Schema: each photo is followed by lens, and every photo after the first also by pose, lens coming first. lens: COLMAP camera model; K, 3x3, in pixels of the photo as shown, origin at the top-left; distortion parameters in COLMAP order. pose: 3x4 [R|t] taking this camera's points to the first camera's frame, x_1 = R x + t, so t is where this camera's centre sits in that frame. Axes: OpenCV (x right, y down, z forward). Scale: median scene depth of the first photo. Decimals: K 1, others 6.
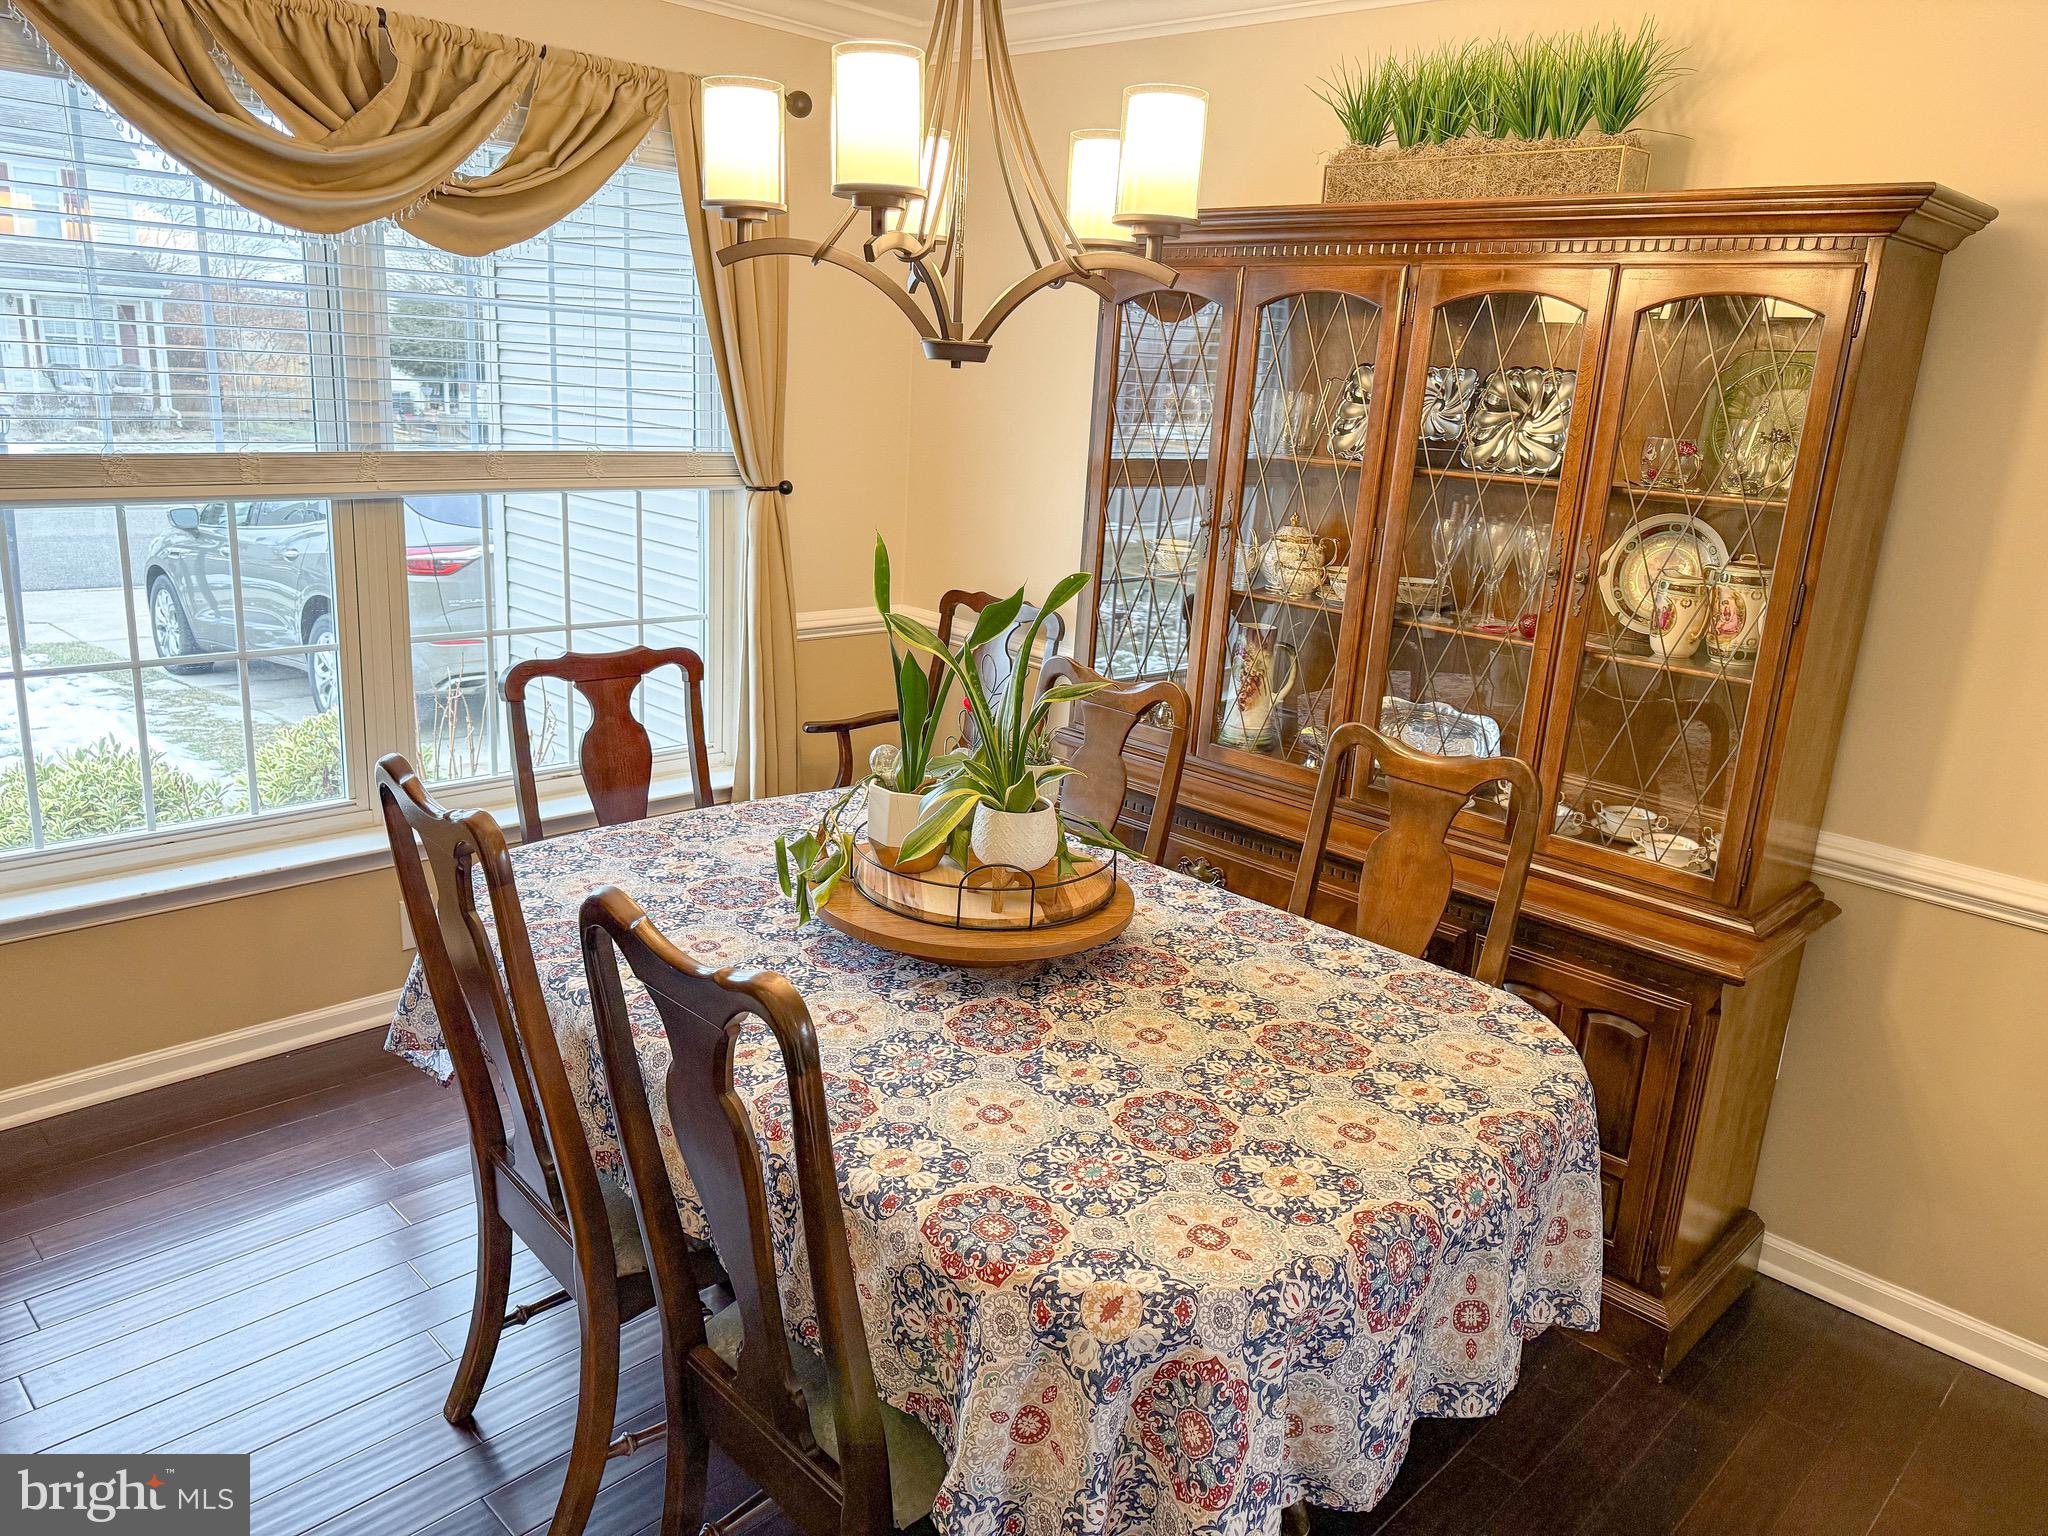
lens RADIAL K [[1406.5, 0, 1024.0], [0, 1406.5, 768.0], [0, 0, 1]] dist [0.032384, 0.000278]
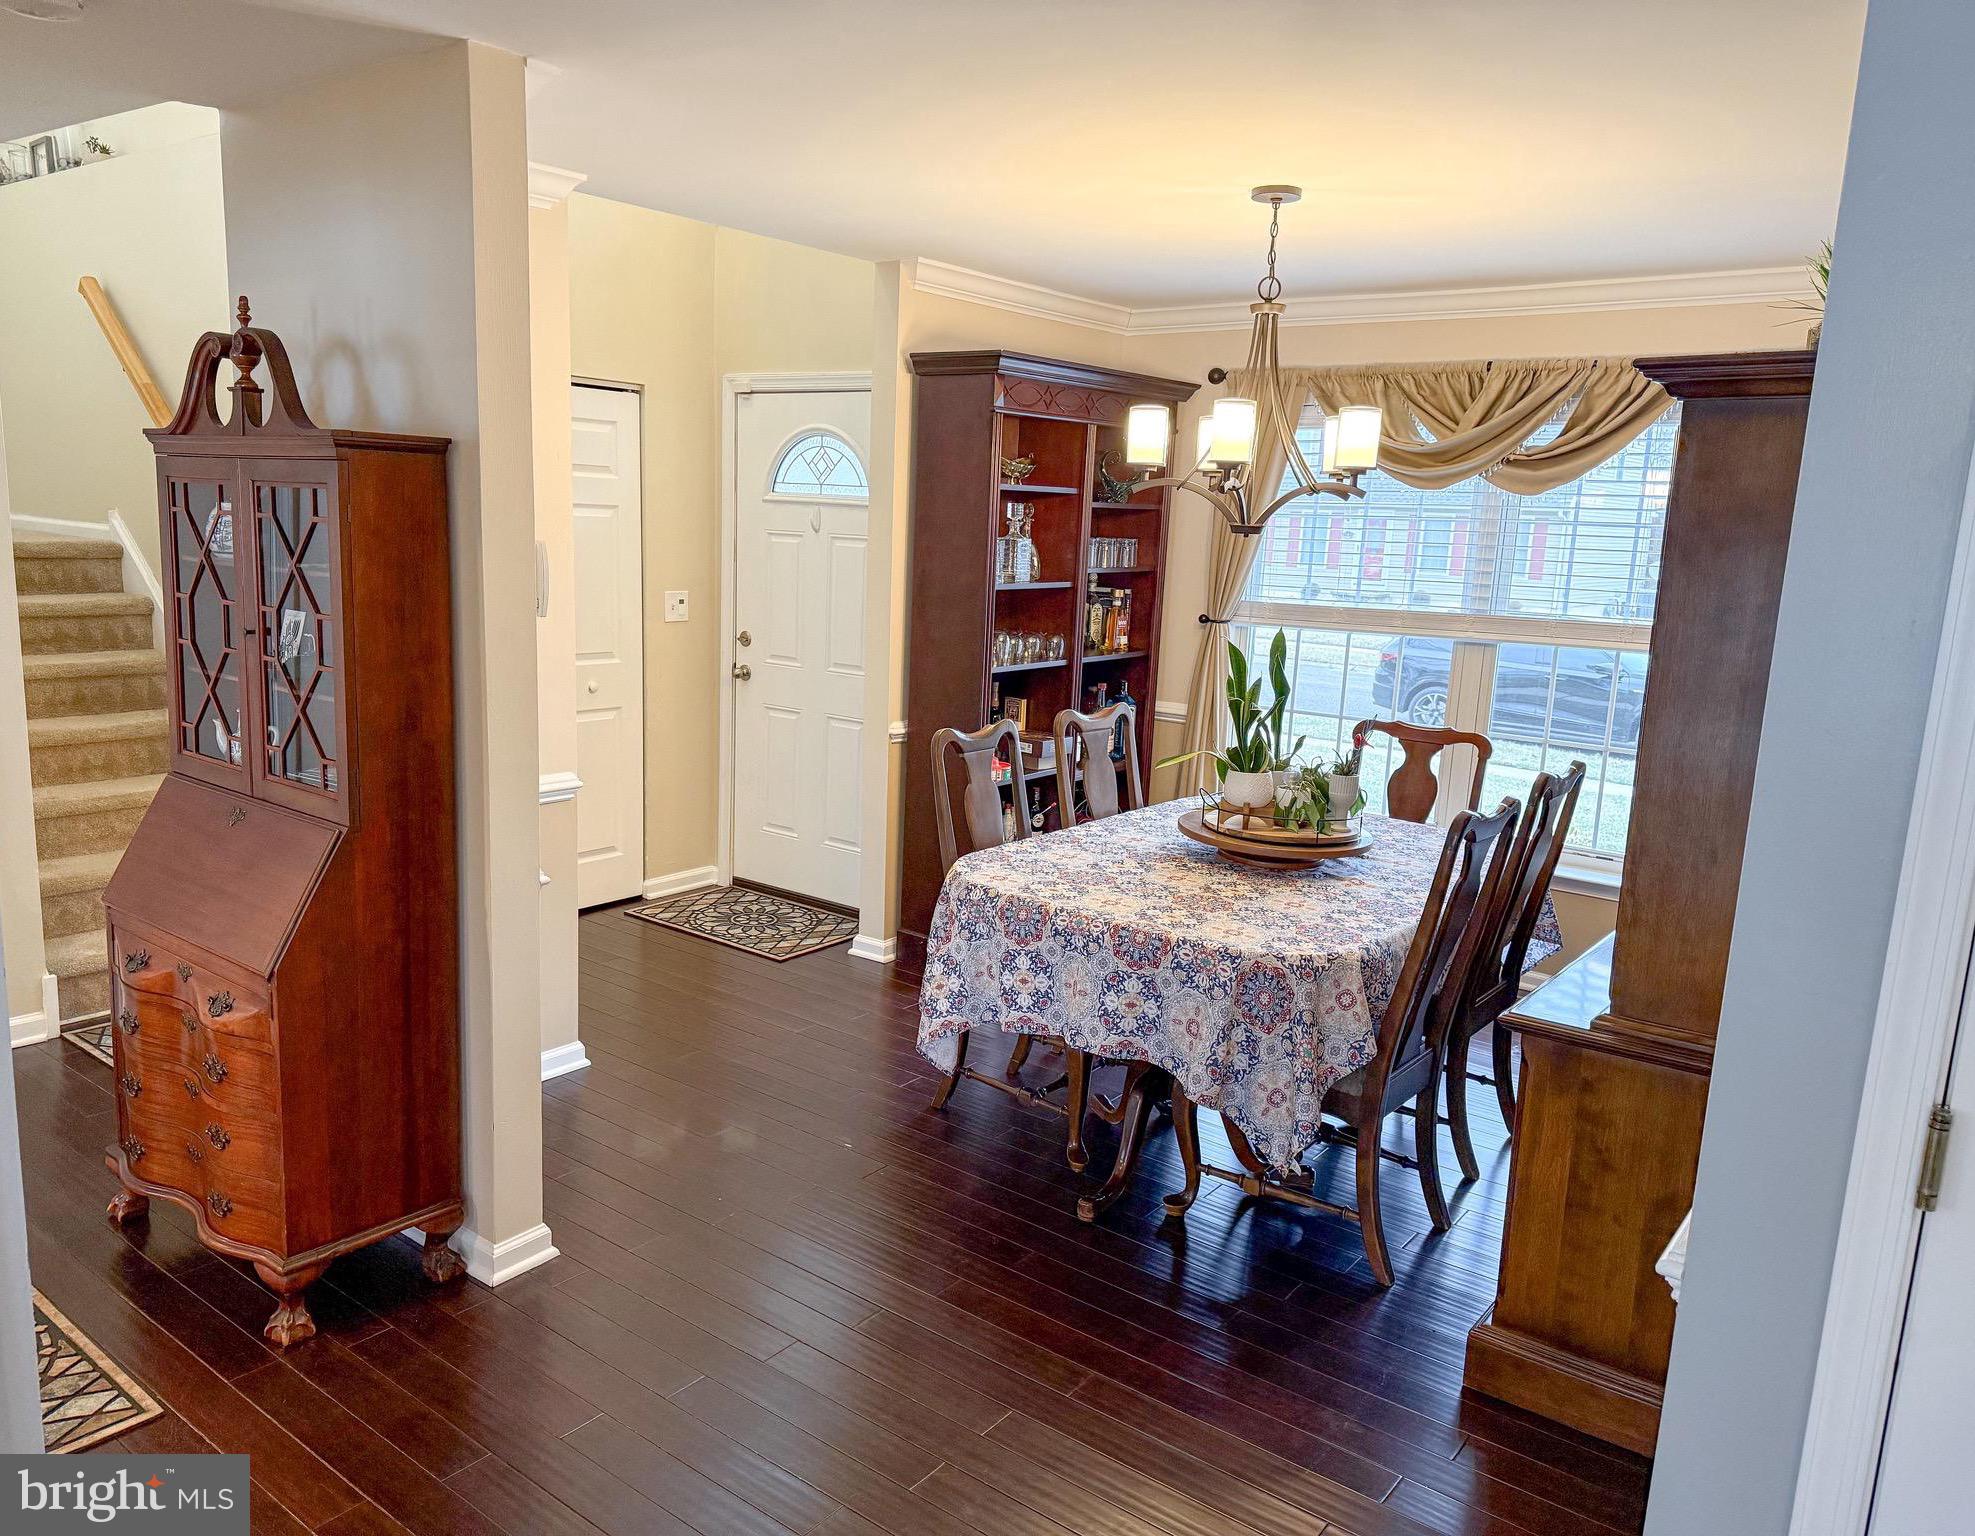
lens RADIAL K [[1436.9, 0, 939.1], [0, 1436.9, 772.1], [0, 0, 1]] dist [0.000513, -0.002205]
pose [[0.127196, 0.126091, -0.983830, 1.831401], [-0.296789, 0.951281, 0.083549, -0.009500], [0.946434, 0.281363, 0.158422, 0.344033]]
